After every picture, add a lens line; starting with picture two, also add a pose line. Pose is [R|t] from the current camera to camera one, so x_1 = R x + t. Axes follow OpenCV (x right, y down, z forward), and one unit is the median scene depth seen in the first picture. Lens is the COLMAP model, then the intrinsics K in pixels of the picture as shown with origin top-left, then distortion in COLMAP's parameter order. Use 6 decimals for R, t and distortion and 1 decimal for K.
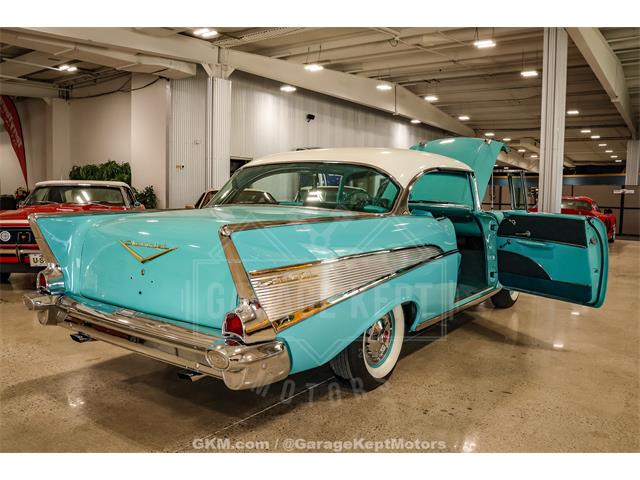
lens RADIAL K [[537.8, 0, 320.0], [0, 537.8, 240.0], [0, 0, 1]] dist [-0.160191, 0.119610]
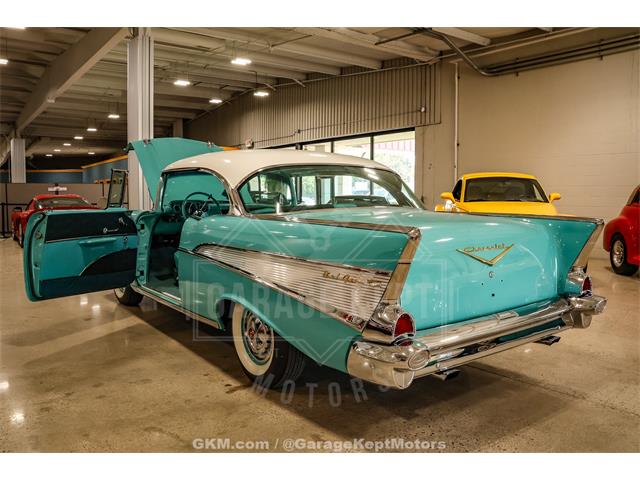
lens RADIAL K [[530.8, 0, 320.0], [0, 530.8, 240.0], [0, 0, 1]] dist [-0.150668, 0.100840]
pose [[0.295217, -0.092939, 0.950899, -1.203965], [0.085456, 0.993837, 0.070605, -0.091140], [-0.951601, 0.060416, 0.301340, 0.875278]]
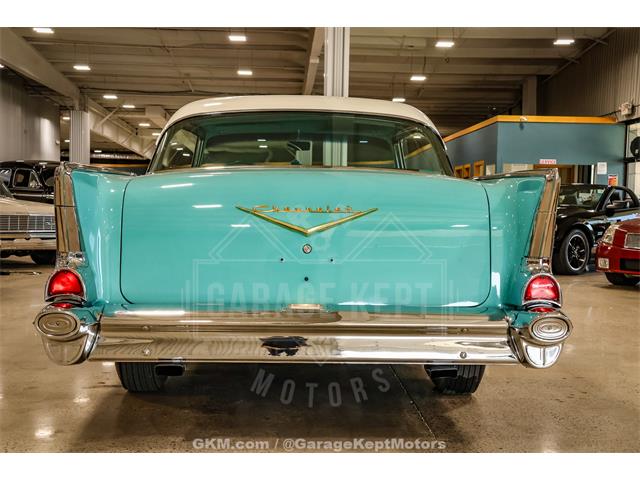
lens RADIAL K [[846.5, 0, 320.0], [0, 846.5, 240.0], [0, 0, 1]] dist [0.124074, 0.009594]
pose [[0.789395, -0.028038, 0.613245, -0.869749], [0.050063, 0.998569, -0.018787, 0.061710], [-0.611840, 0.045531, 0.789670, 0.100527]]
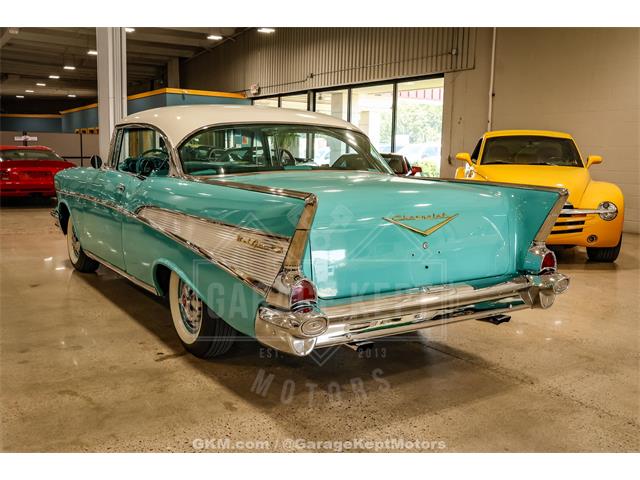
lens RADIAL K [[638.0, 0, 320.0], [0, 638.0, 240.0], [0, 0, 1]] dist [-0.095253, 0.181032]
pose [[0.347552, -0.136602, 0.927657, -1.280880], [0.065781, 0.990446, 0.121203, -0.088578], [-0.935351, 0.018898, 0.353217, 0.670176]]
